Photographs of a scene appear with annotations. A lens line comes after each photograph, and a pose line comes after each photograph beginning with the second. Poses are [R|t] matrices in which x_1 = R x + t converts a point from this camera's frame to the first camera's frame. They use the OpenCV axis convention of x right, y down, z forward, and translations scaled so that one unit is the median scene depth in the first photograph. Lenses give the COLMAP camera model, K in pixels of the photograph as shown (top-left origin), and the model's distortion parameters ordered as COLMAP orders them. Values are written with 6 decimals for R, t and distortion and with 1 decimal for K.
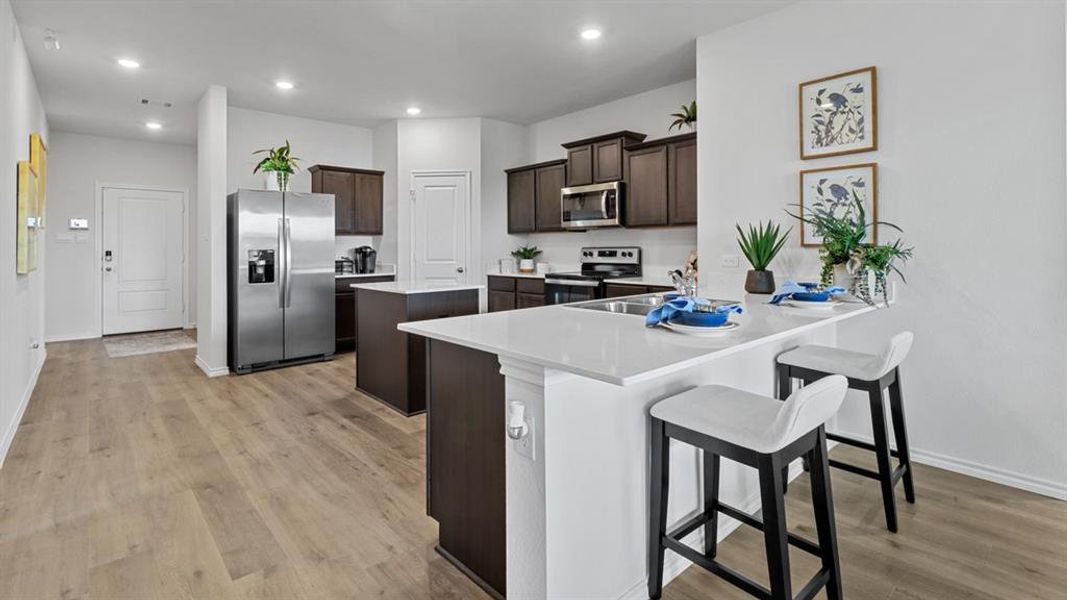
lens RADIAL K [[491.9, 0, 526.4], [0, 491.9, 245.5], [0, 0, 1]] dist [0.000053, -0.000132]
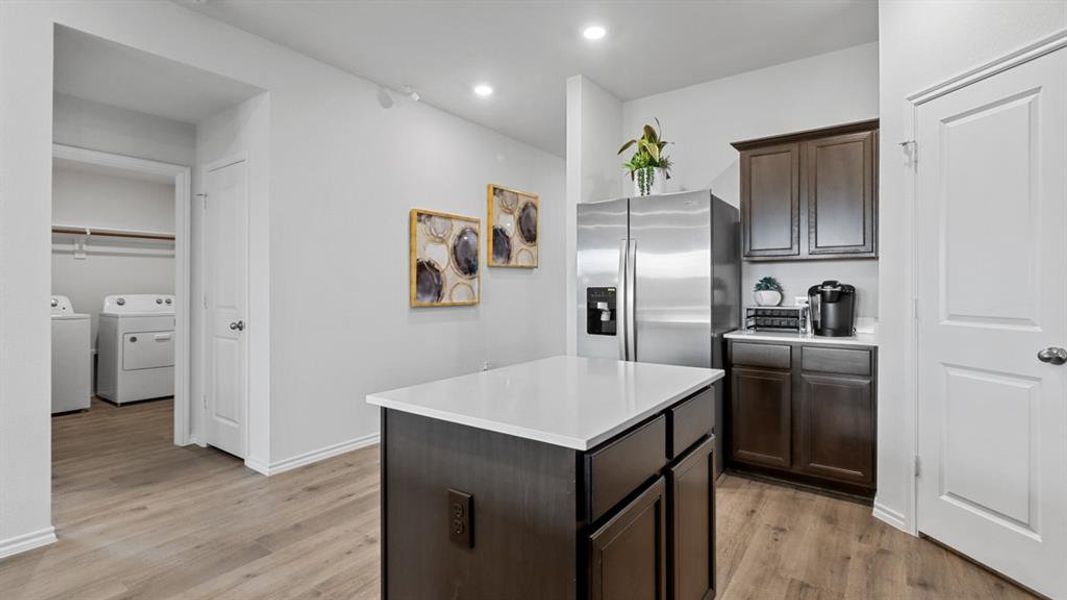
lens RADIAL K [[491.9, 0, 530.6], [0, 491.9, 283.6], [0, 0, 1]] dist [0.000053, -0.000132]
pose [[0.216882, -0.002405, -0.976195, 0.109198], [0.004437, 0.999989, -0.001478, 0.003908], [0.976188, -0.004011, 0.216890, 0.703180]]
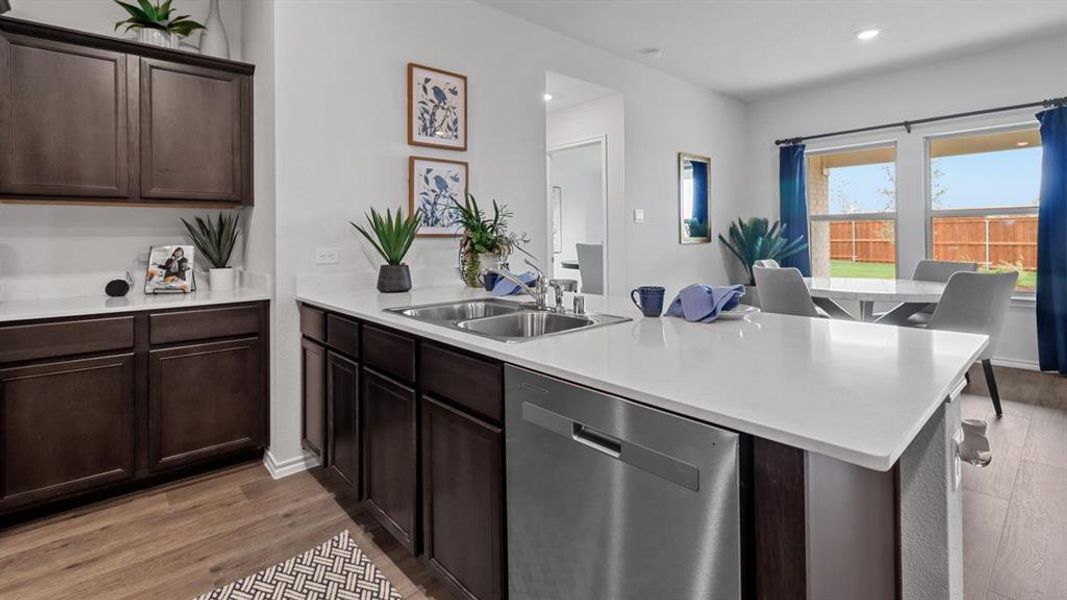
lens RADIAL K [[491.9, 0, 529.7], [0, 491.9, 232.9], [0, 0, 1]] dist [0.000053, -0.000132]
pose [[-0.004096, 0.013489, 0.999901, -0.231008], [0.005150, 0.999896, -0.013468, 0.005077], [-0.999978, 0.005094, -0.004165, 0.479570]]
